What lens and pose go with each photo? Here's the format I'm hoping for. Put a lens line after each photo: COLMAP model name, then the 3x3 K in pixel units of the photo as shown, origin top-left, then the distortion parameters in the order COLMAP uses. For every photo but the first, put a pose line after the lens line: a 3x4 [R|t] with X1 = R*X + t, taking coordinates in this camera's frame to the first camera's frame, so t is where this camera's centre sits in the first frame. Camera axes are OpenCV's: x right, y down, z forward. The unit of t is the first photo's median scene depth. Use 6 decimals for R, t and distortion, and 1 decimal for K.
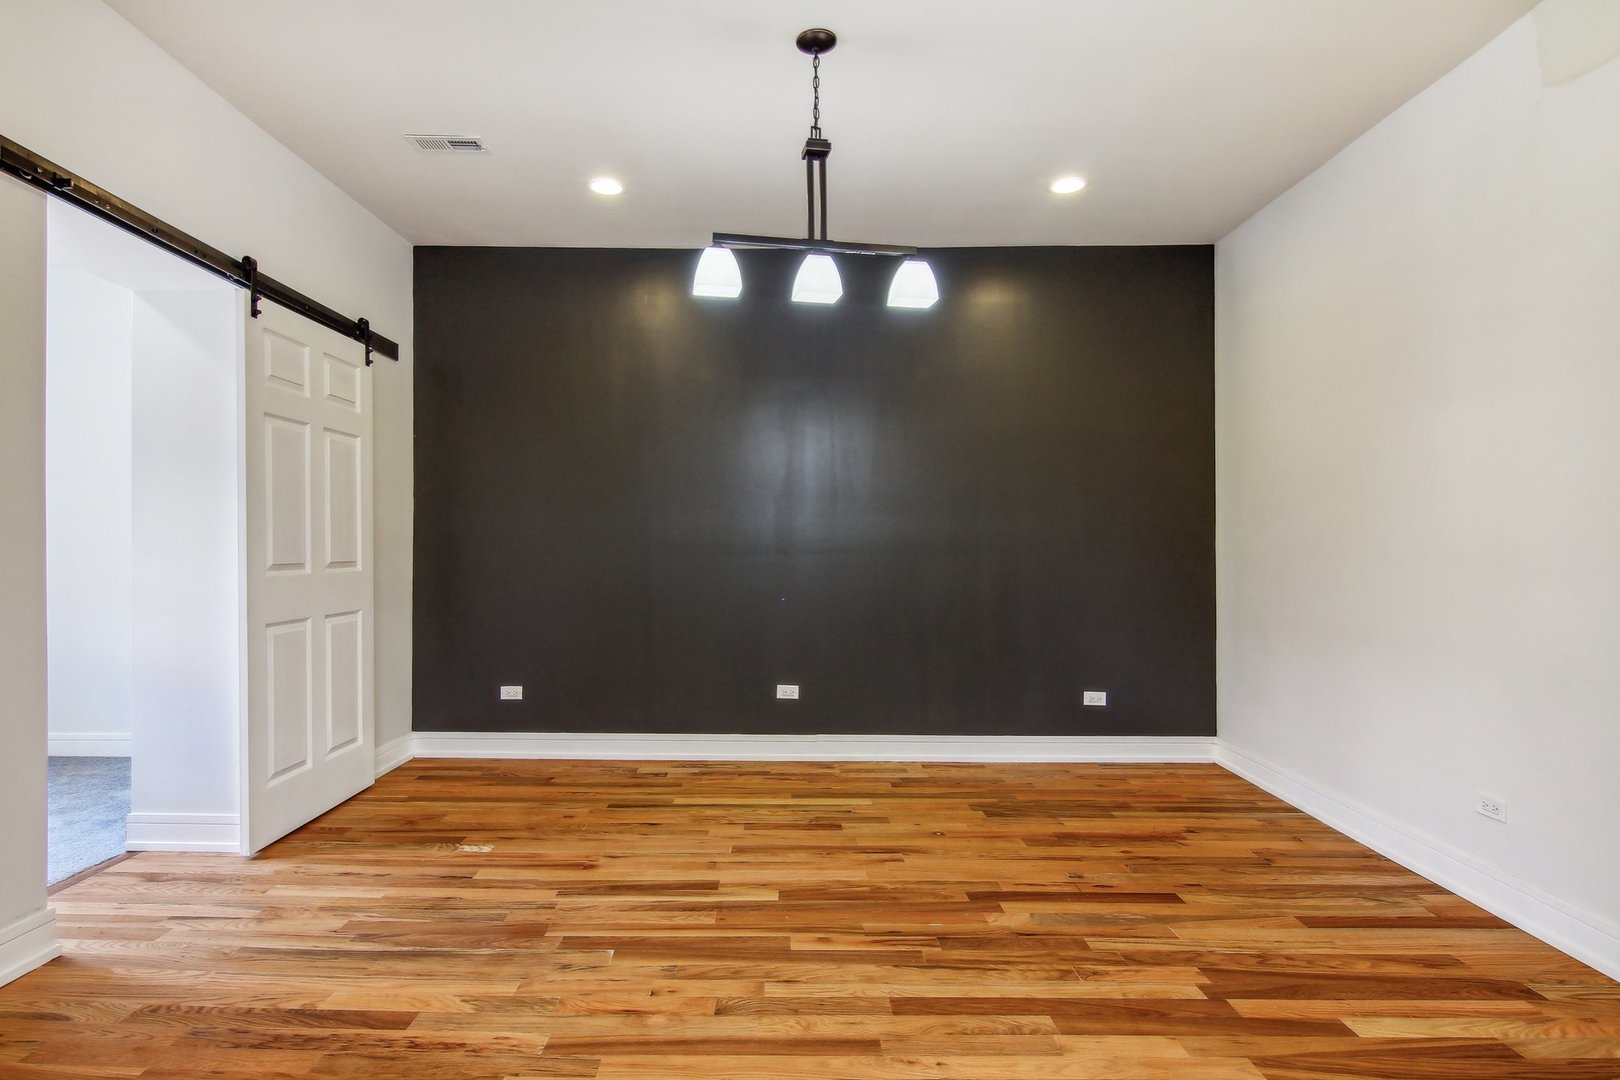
lens RADIAL K [[826.5, 0, 792.5], [0, 826.5, 546.5], [0, 0, 1]] dist [0.000587, -0.009542]
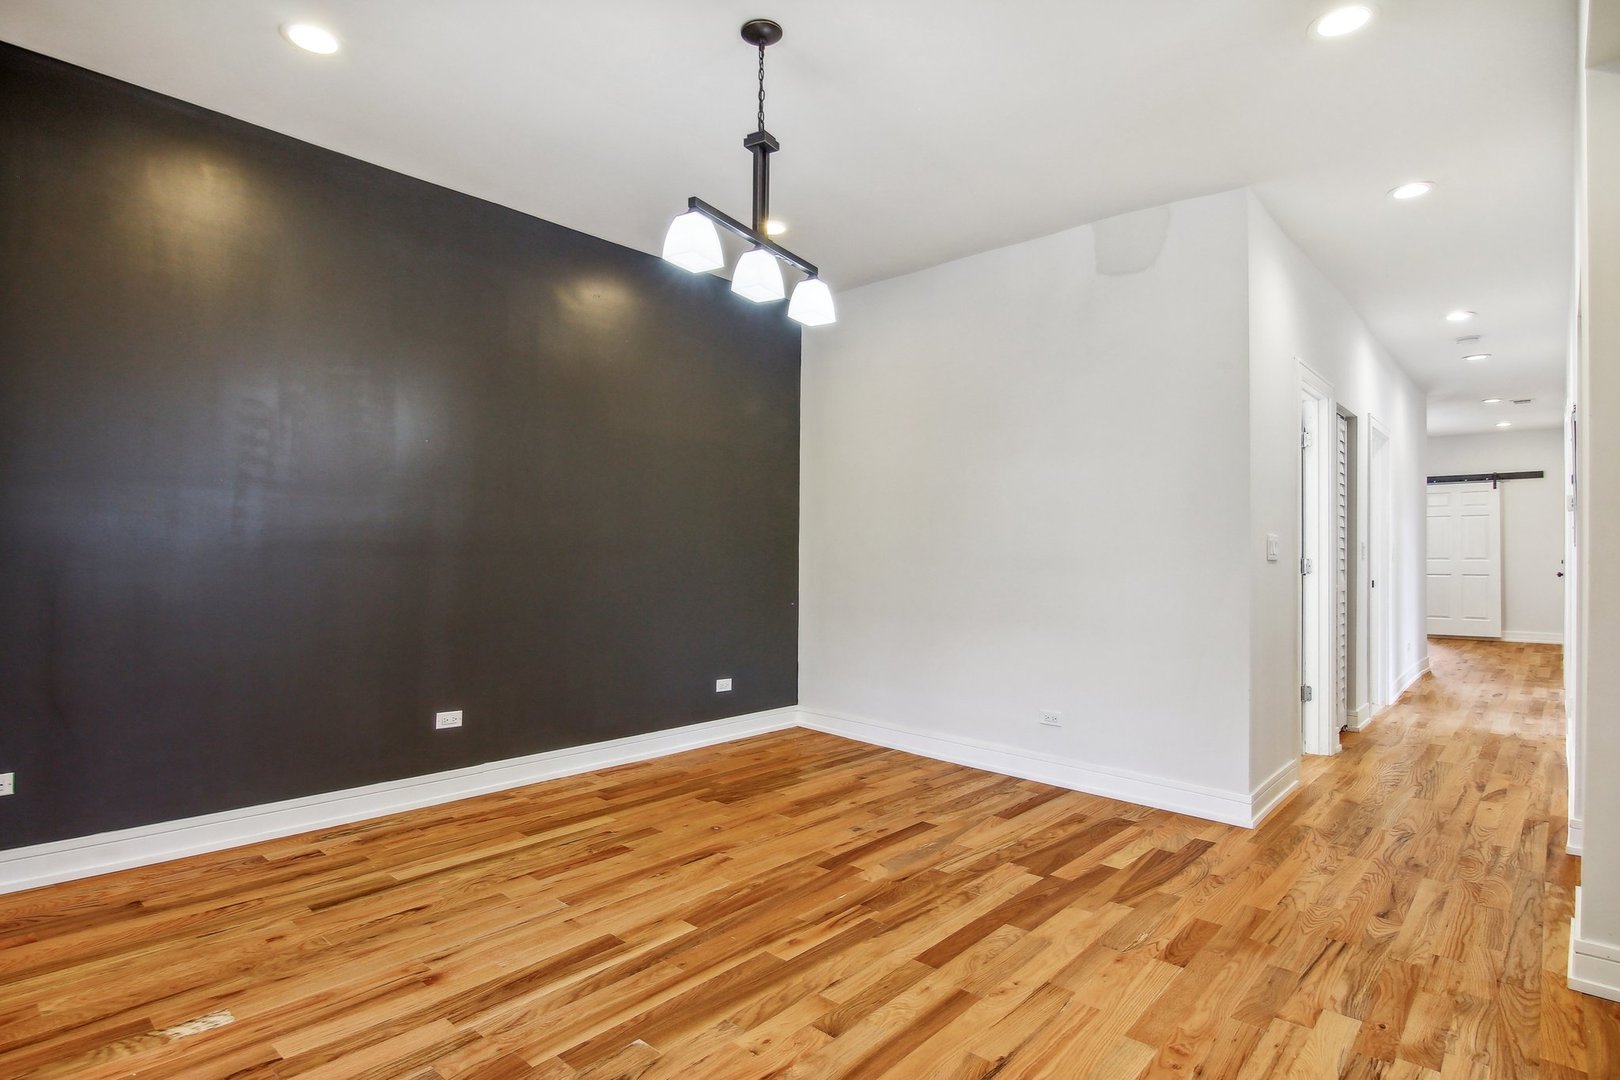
lens RADIAL K [[814.8, 0, 805.5], [0, 814.8, 548.3], [0, 0, 1]] dist [0.011358, -0.020009]
pose [[0.675701, 0.008892, 0.737123, -0.557231], [-0.010873, 0.999939, -0.002096, 0.000911], [-0.737096, -0.006598, 0.675756, 0.263888]]
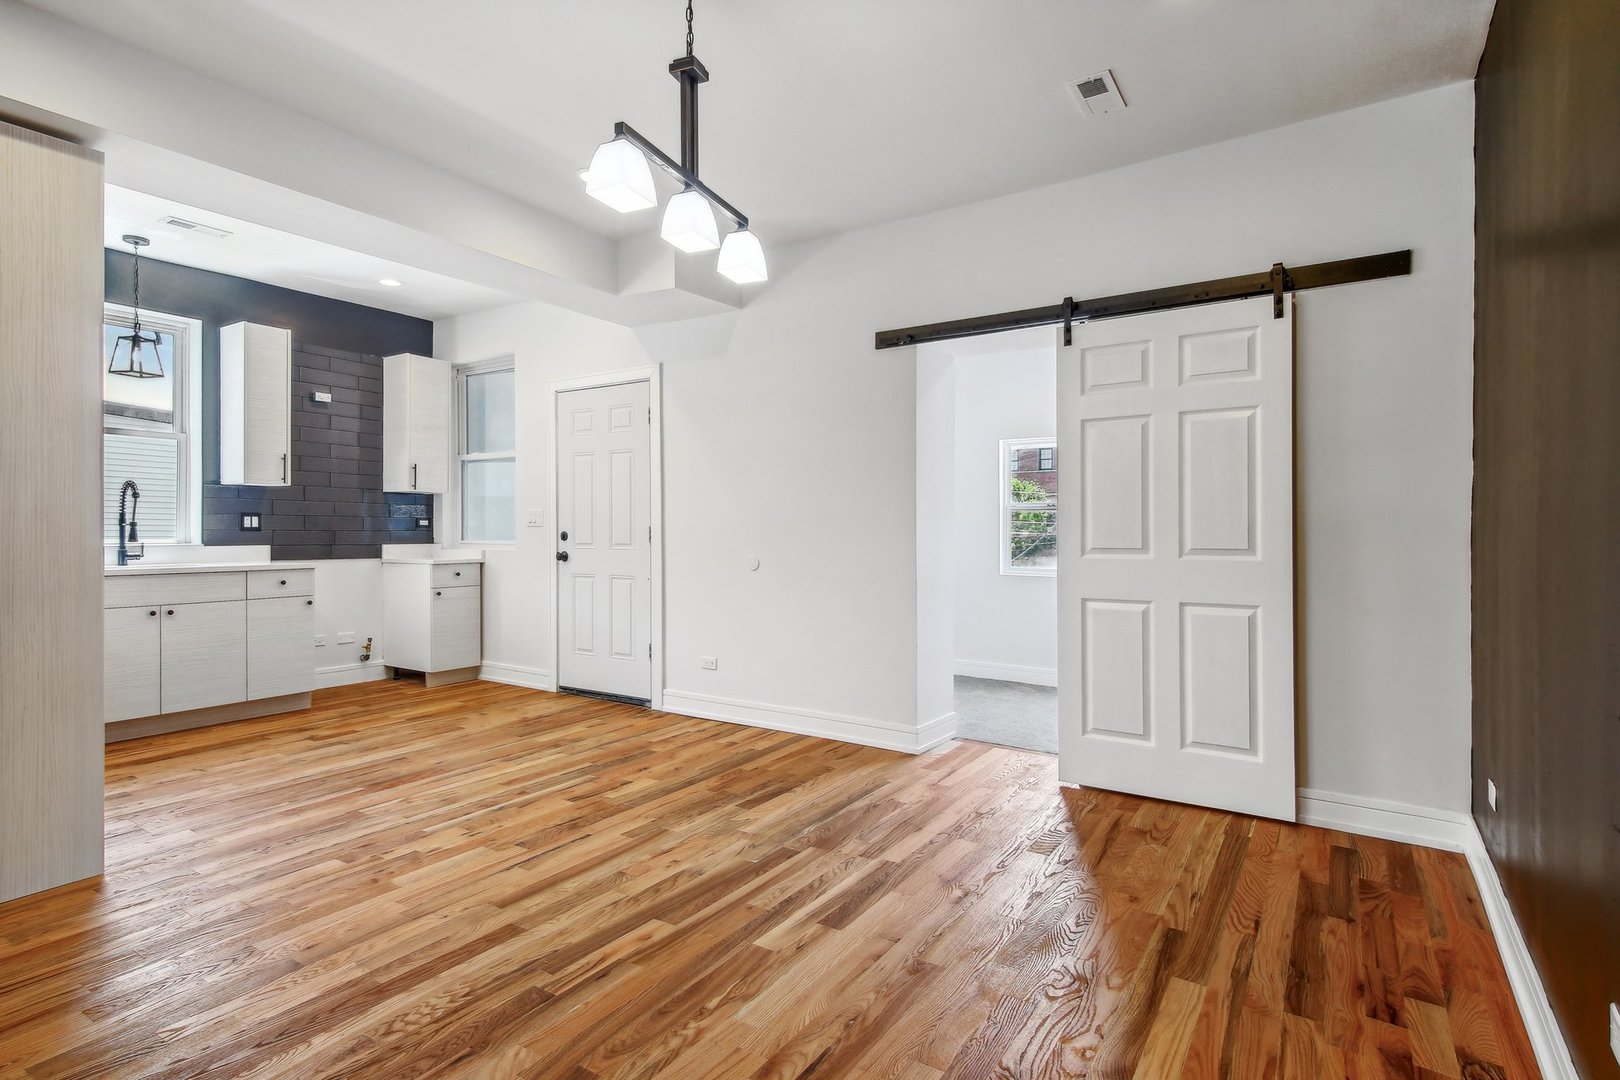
lens RADIAL K [[861.2, 0, 810.0], [0, 861.2, 540.0], [0, 0, 1]] dist [0.045309, -0.000100]
pose [[-0.555097, 0.007943, -0.831748, 0.630385], [-0.004950, 0.999905, 0.012853, -0.003160], [0.831771, 0.011252, -0.555005, 1.397715]]
